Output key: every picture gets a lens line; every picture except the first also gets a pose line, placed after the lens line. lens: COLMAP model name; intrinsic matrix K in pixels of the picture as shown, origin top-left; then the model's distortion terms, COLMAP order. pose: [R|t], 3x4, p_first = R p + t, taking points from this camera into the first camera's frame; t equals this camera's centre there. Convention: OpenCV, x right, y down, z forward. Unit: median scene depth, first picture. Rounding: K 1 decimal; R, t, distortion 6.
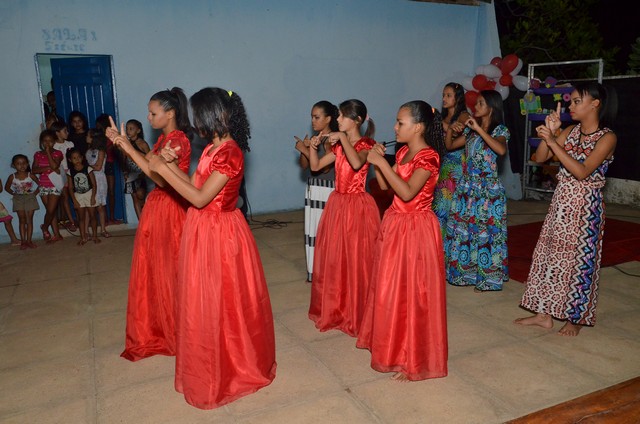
lens RADIAL K [[530.5, 0, 320.7], [0, 530.5, 202.7], [0, 0, 1]] dist [0.008492, -0.001648]
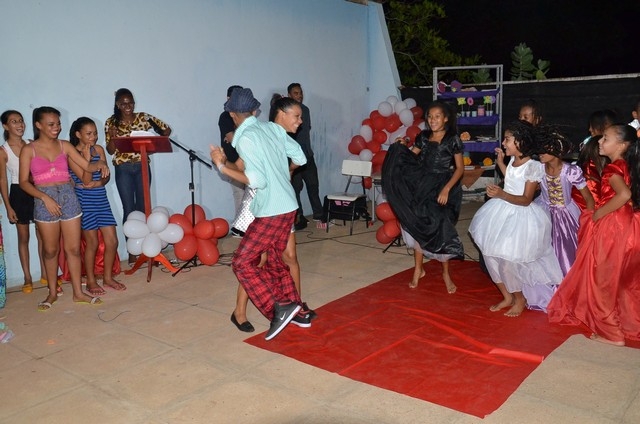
lens RADIAL K [[588.4, 0, 326.5], [0, 588.4, 210.7], [0, 0, 1]] dist [-0.022966, 0.000000]
pose [[0.895282, -0.074919, 0.439156, -0.298266], [0.085939, 0.996287, -0.005235, -0.009289], [-0.437133, 0.042427, 0.898396, 0.131351]]
